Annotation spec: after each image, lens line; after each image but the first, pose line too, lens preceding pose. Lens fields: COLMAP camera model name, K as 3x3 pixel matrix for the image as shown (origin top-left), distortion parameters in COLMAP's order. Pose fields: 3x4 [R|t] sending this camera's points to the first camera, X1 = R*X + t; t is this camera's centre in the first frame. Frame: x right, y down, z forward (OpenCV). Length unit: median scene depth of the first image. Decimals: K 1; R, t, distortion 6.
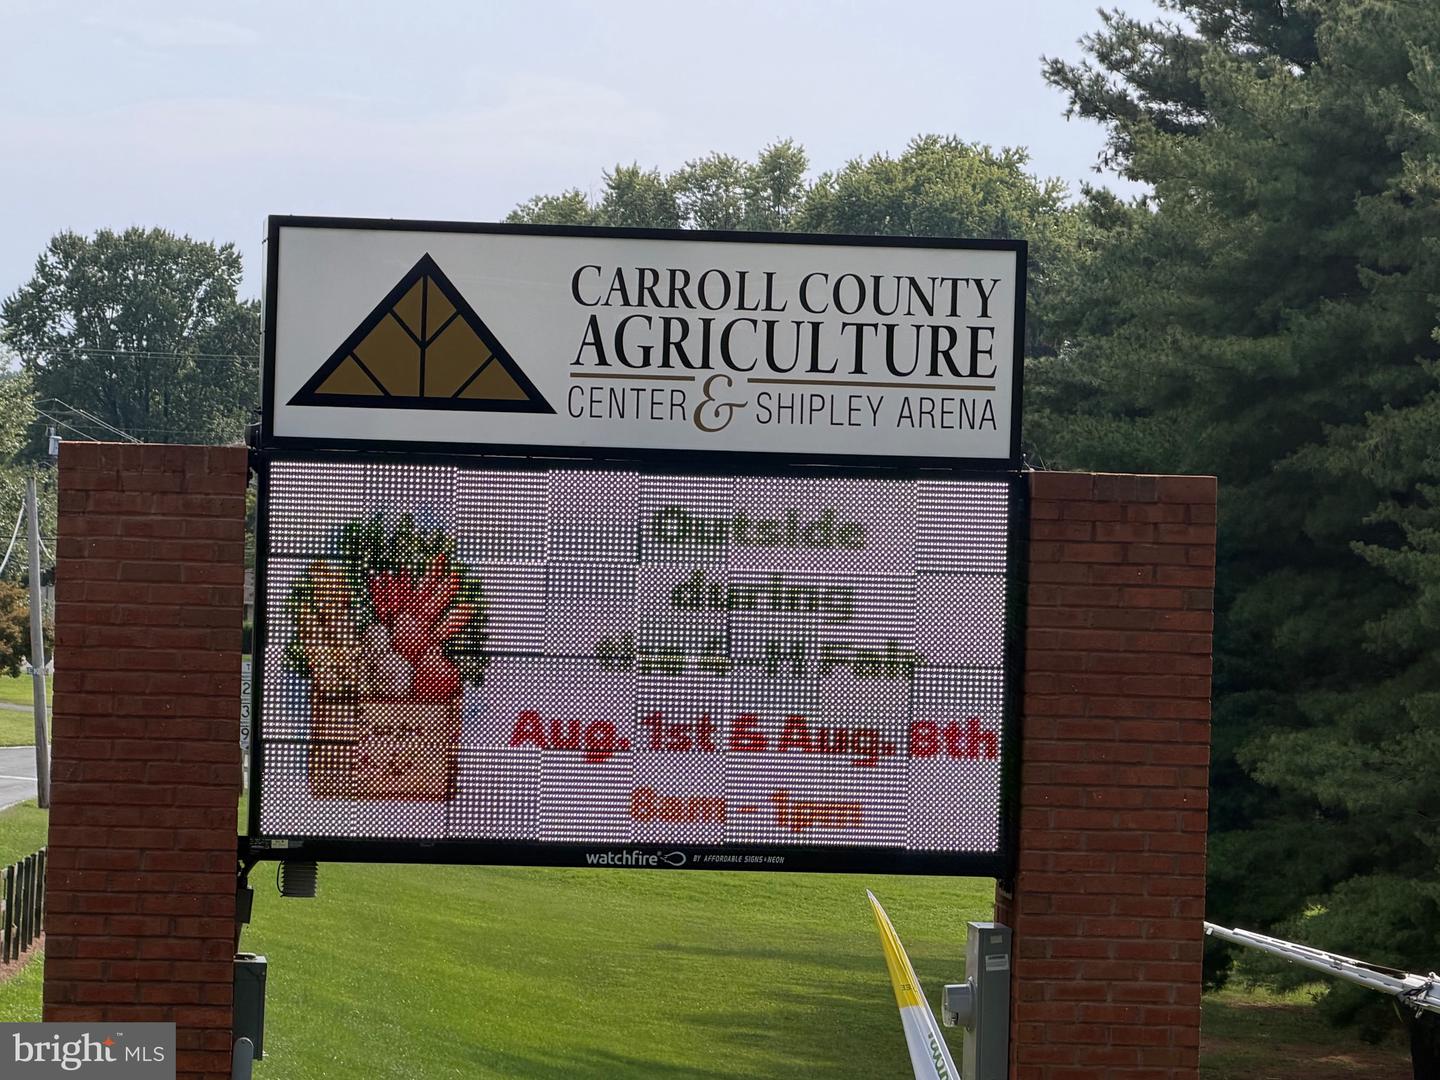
lens RADIAL K [[6232.1, 0, 720.0], [0, 6232.1, 540.0], [0, 0, 1]] dist [0.254046, -2.985269]
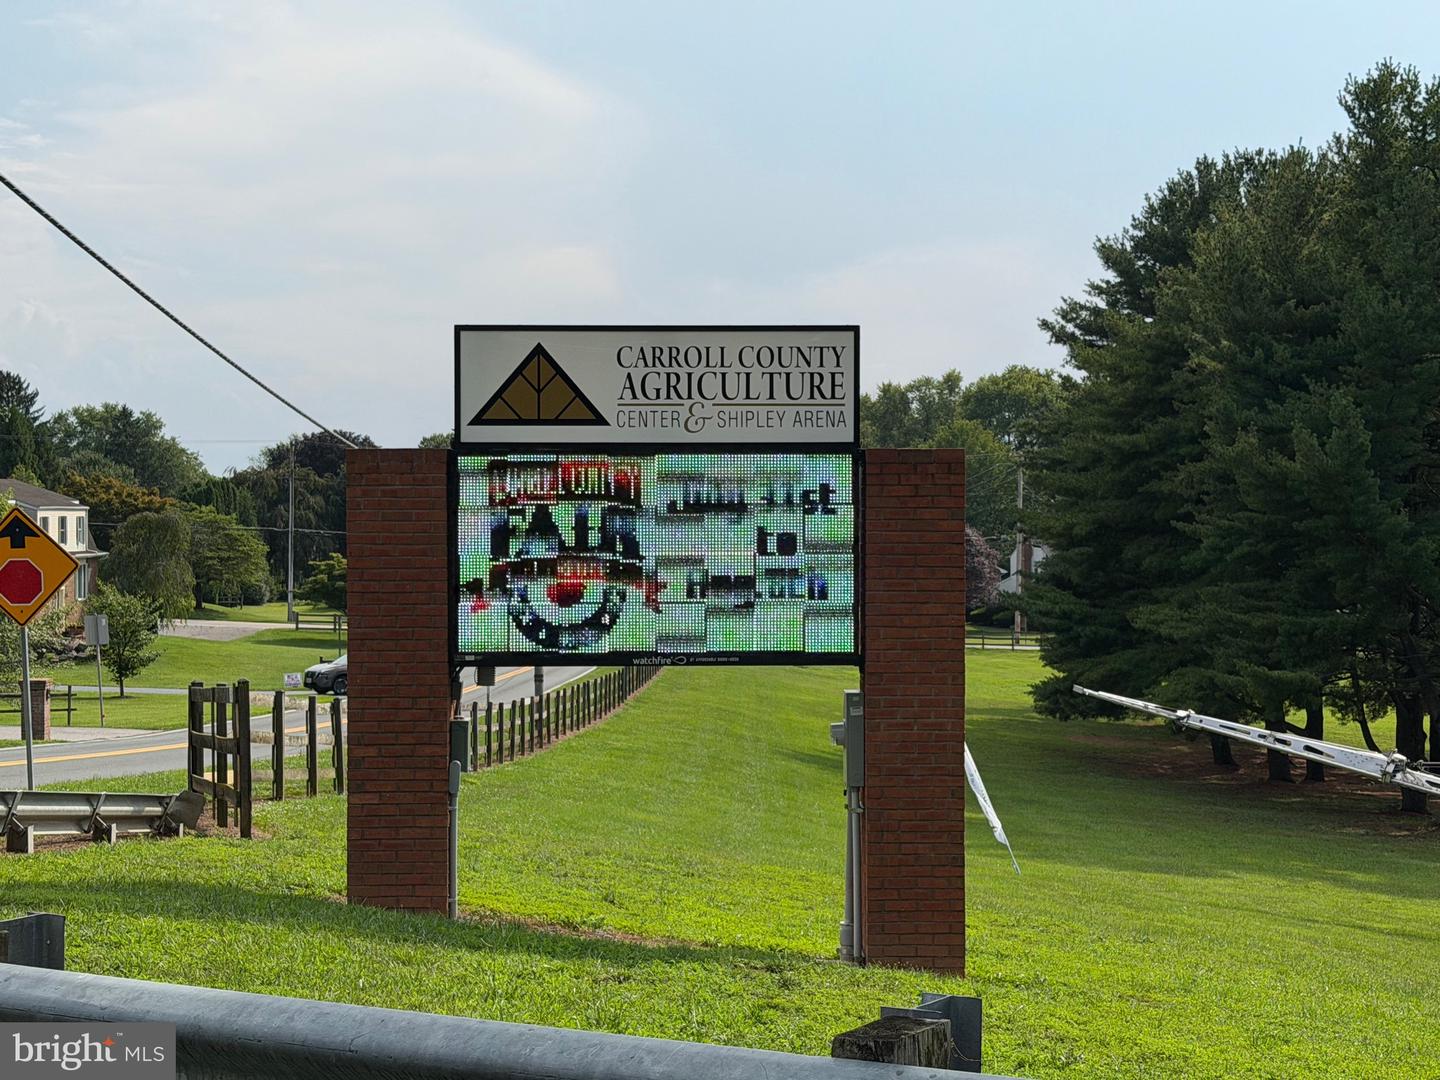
lens RADIAL K [[2641.8, 0, 720.0], [0, 2641.8, 540.0], [0, 0, 1]] dist [0.123370, 0.106519]
pose [[0.996878, -0.030319, -0.072901, 0.061678], [0.030437, 0.999537, 0.000506, 0.014367], [0.072851, -0.002724, 0.997339, 0.199886]]
